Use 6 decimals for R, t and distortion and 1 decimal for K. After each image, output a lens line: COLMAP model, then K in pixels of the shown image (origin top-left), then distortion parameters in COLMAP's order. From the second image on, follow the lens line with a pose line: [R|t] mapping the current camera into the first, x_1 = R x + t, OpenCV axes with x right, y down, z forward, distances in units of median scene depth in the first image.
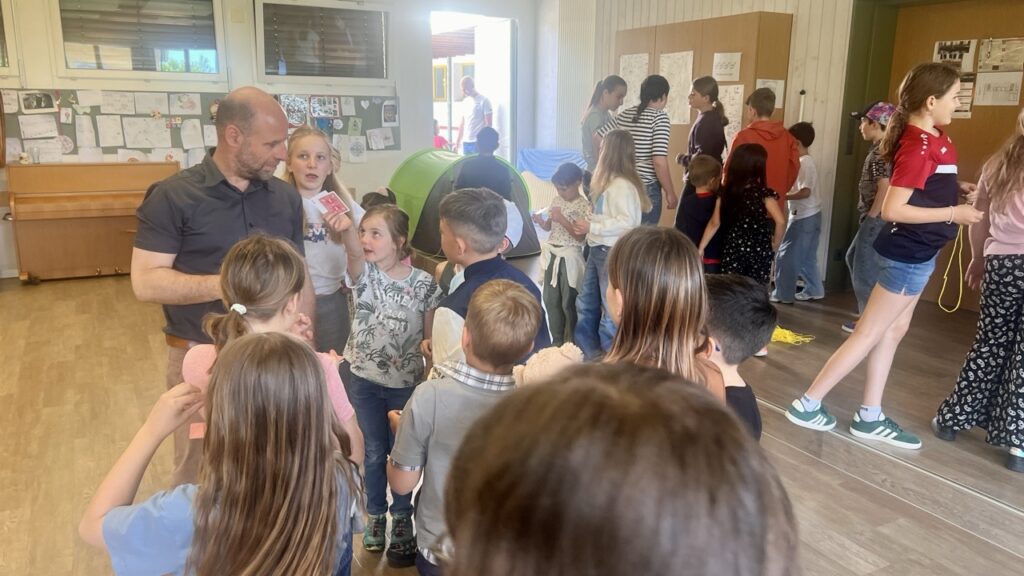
lens RADIAL K [[763.6, 0, 512.0], [0, 763.6, 288.0], [0, 0, 1]] dist [0.038016, -0.004588]
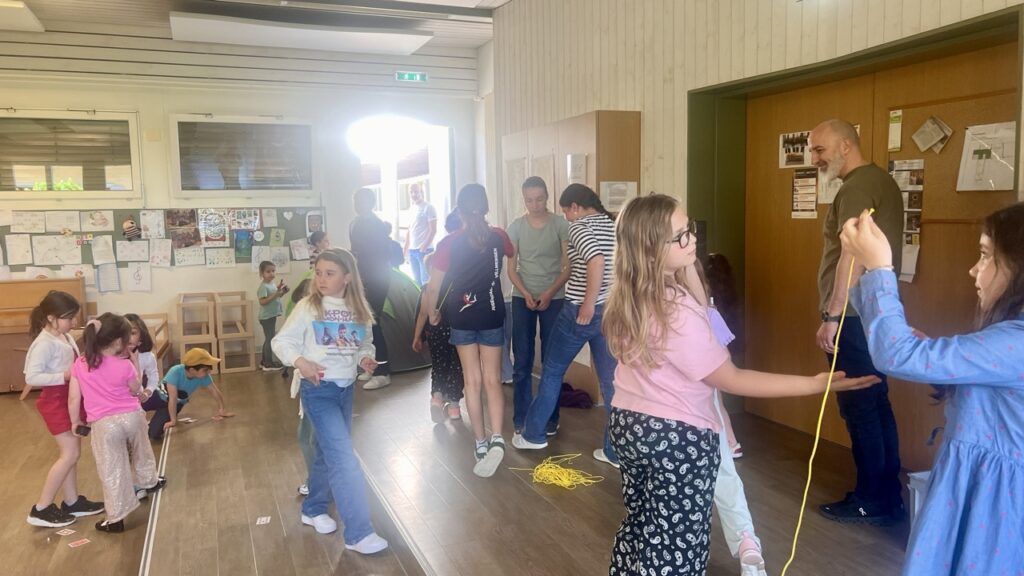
lens RADIAL K [[743.2, 0, 512.0], [0, 743.2, 288.0], [0, 0, 1]] dist [0.047525, 0.000632]
pose [[0.993543, -0.017556, -0.112087, 0.226519], [0.003268, 0.991974, -0.126404, -0.024701], [0.113406, 0.125221, 0.985626, 0.096835]]
